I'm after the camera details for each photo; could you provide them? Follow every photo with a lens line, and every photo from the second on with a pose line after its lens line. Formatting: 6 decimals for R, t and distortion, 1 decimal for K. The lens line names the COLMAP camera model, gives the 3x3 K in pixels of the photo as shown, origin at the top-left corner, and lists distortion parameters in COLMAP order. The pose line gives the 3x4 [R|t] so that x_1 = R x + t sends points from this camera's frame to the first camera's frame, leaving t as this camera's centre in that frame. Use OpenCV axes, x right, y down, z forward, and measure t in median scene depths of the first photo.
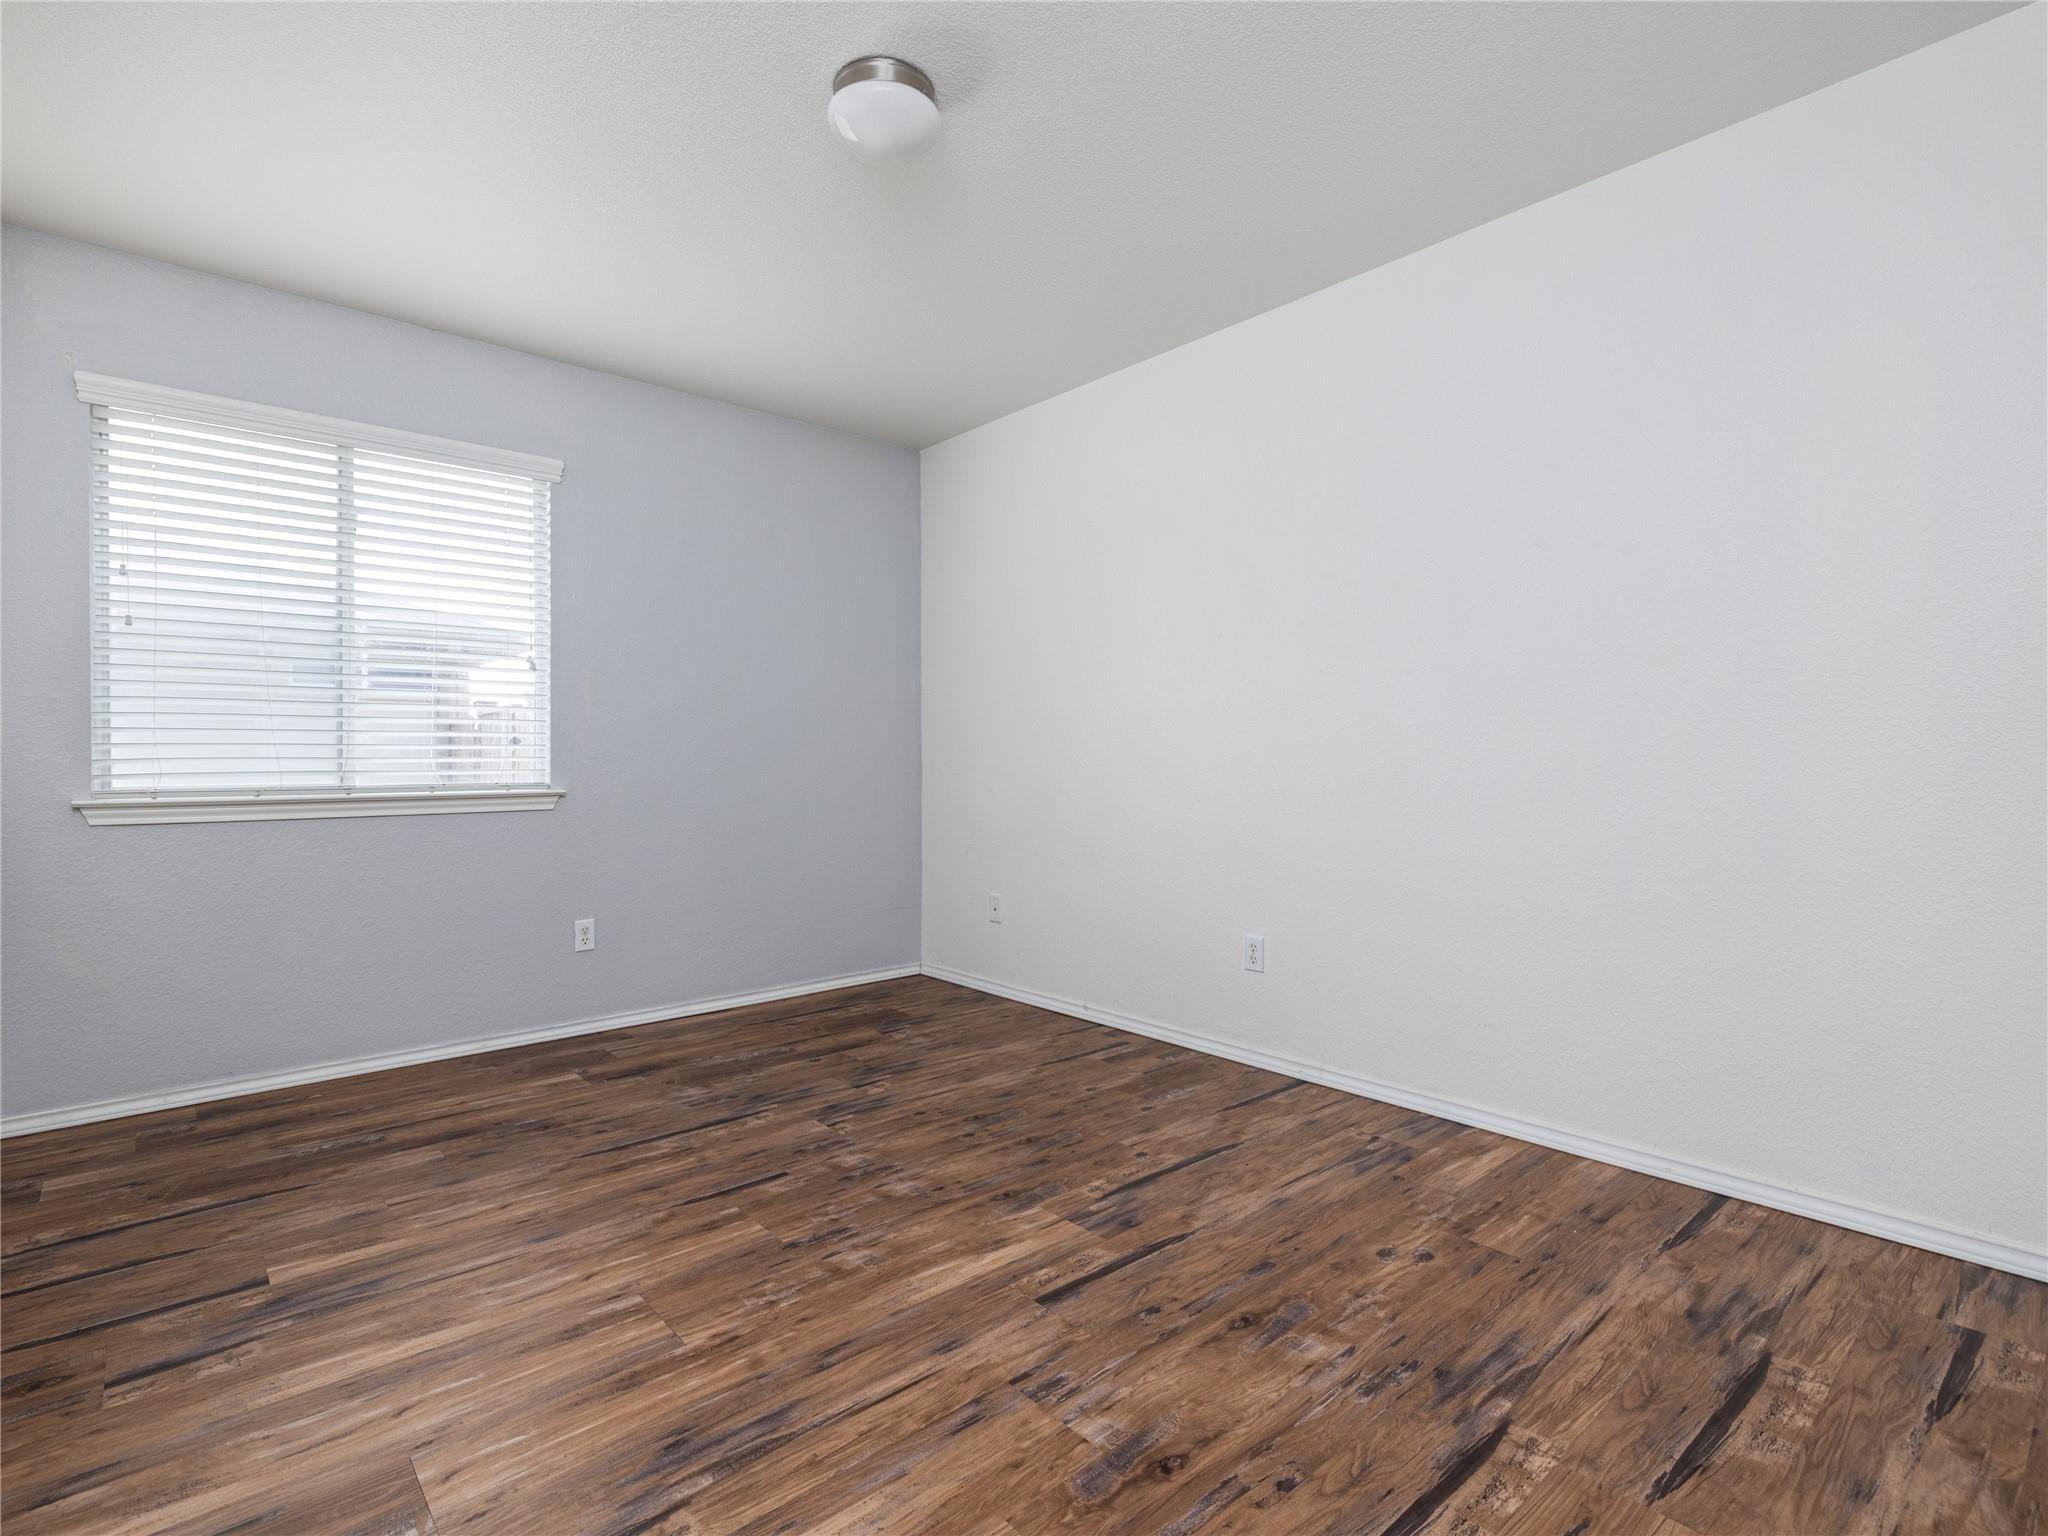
lens RADIAL K [[963.7, 0, 1019.5], [0, 963.7, 764.6], [0, 0, 1]] dist [-0.001130, 0.001335]
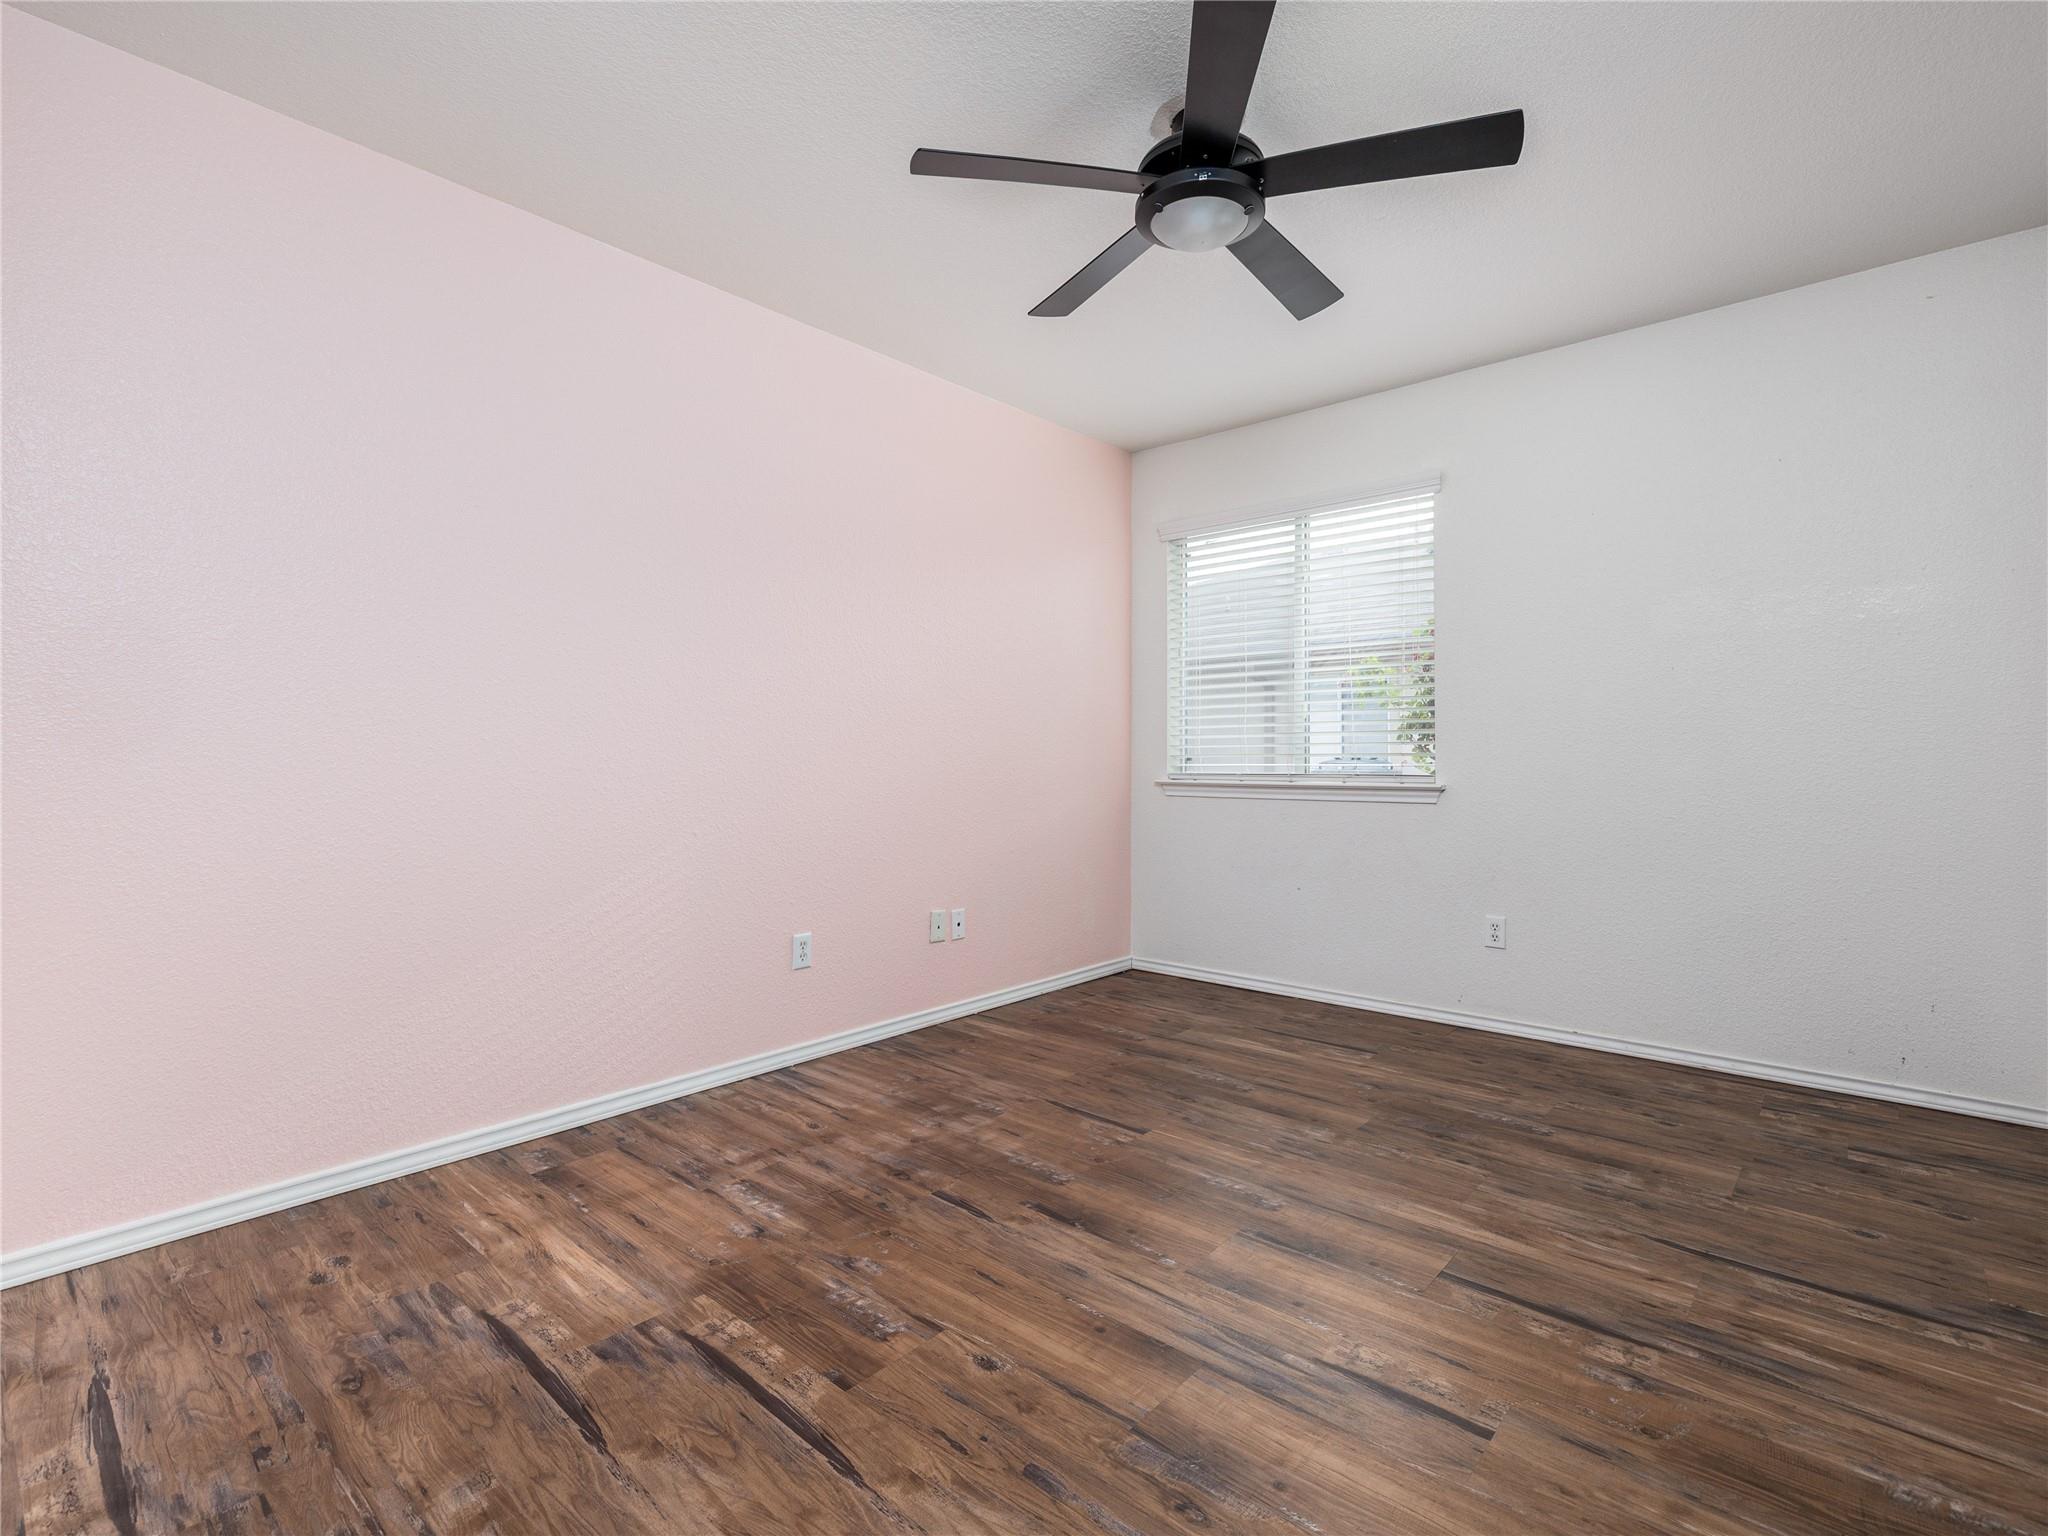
lens RADIAL K [[963.7, 0, 1018.0], [0, 963.7, 764.7], [0, 0, 1]] dist [-0.001130, 0.001335]
pose [[0.160253, 0.013970, -0.986977, 1.774449], [-0.007145, 0.999890, 0.012993, -0.018547], [0.987050, 0.004969, 0.160335, 1.701095]]
